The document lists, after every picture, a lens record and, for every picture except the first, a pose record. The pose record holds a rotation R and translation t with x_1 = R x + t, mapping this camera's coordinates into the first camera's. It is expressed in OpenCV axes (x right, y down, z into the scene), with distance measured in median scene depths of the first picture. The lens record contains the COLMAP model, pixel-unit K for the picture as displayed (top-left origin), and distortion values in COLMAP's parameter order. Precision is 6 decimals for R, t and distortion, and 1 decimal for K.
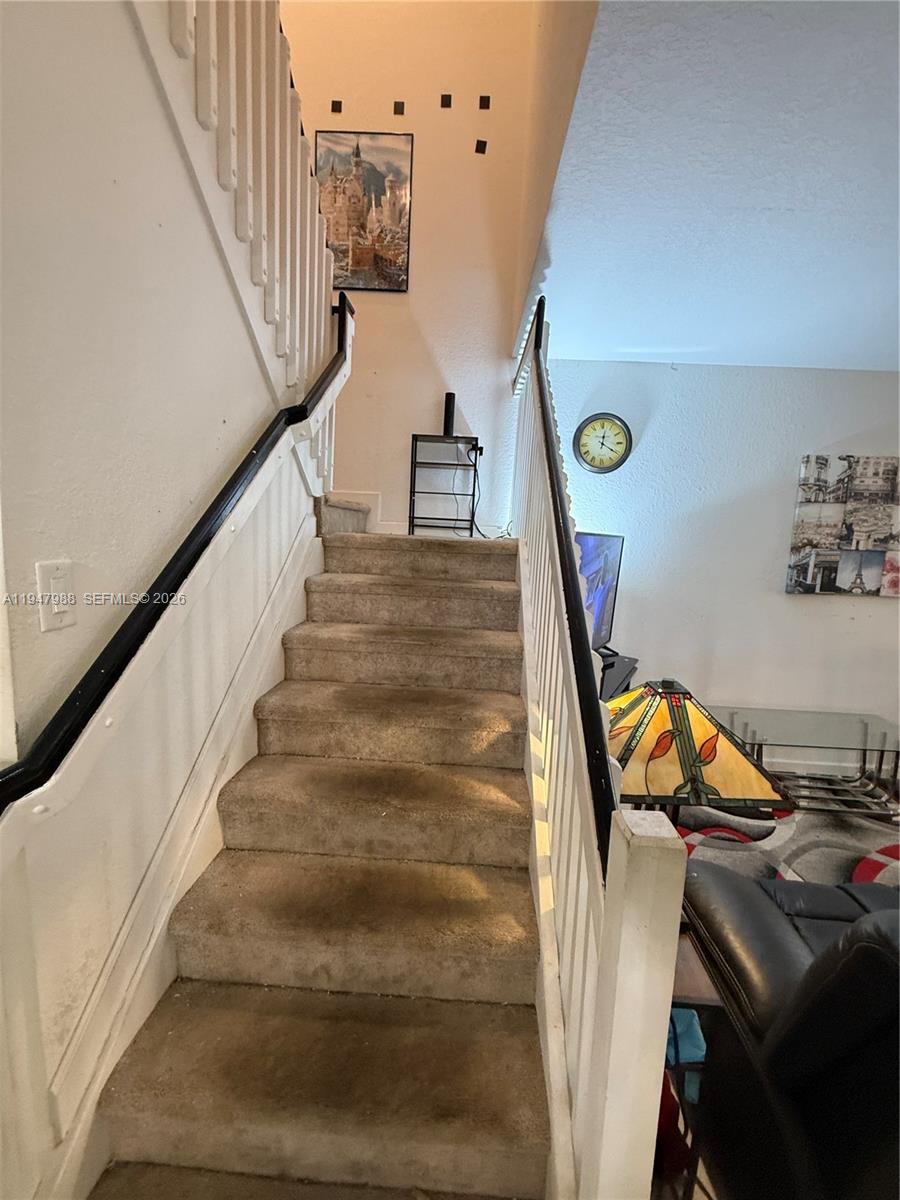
lens RADIAL K [[496.1, 0, 450.0], [0, 496.1, 600.0], [0, 0, 1]] dist [0.000536, -0.000421]
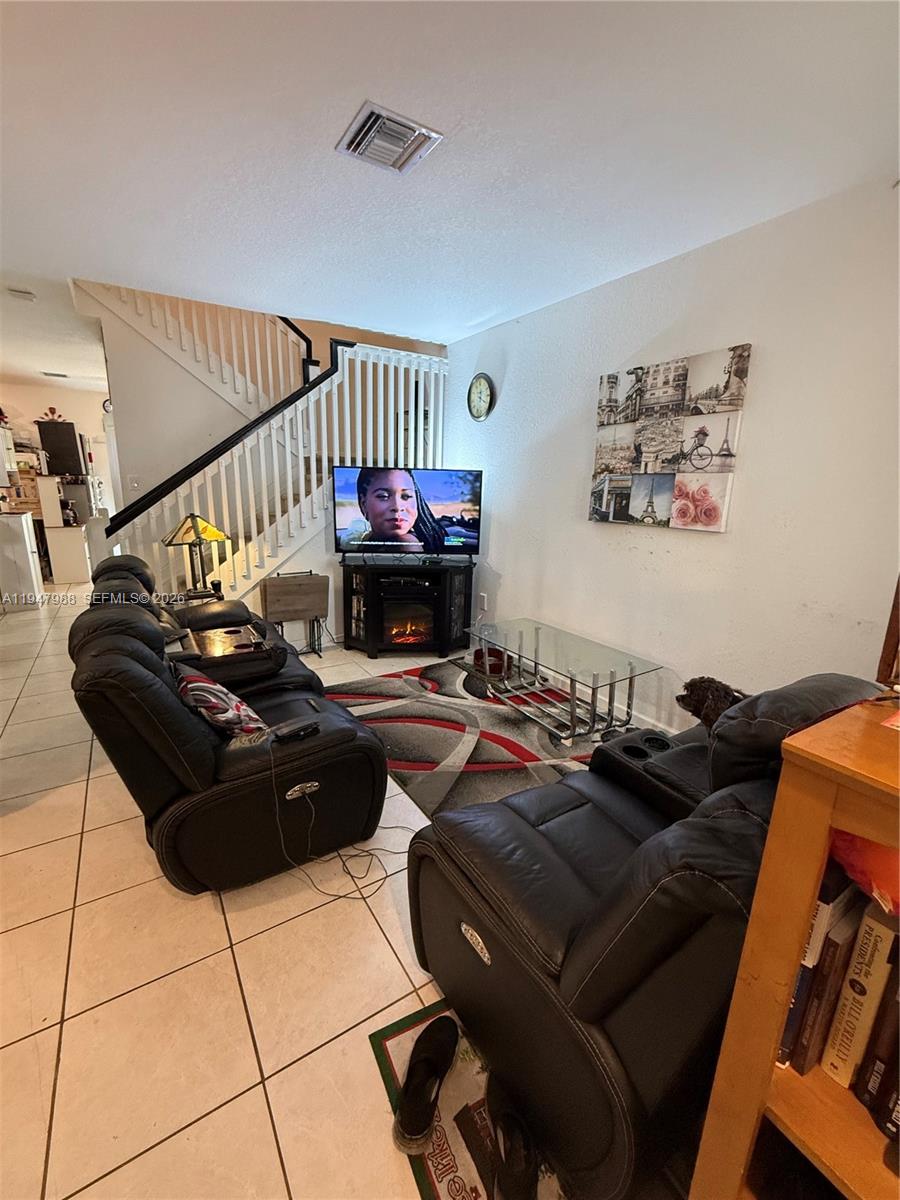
lens RADIAL K [[496.1, 0, 450.0], [0, 496.1, 600.0], [0, 0, 1]] dist [0.000536, -0.000421]
pose [[0.571639, 0.161822, -0.804389, 1.377332], [-0.108235, 0.986664, 0.121573, 0.053493], [0.813335, 0.017567, 0.581530, 0.197846]]
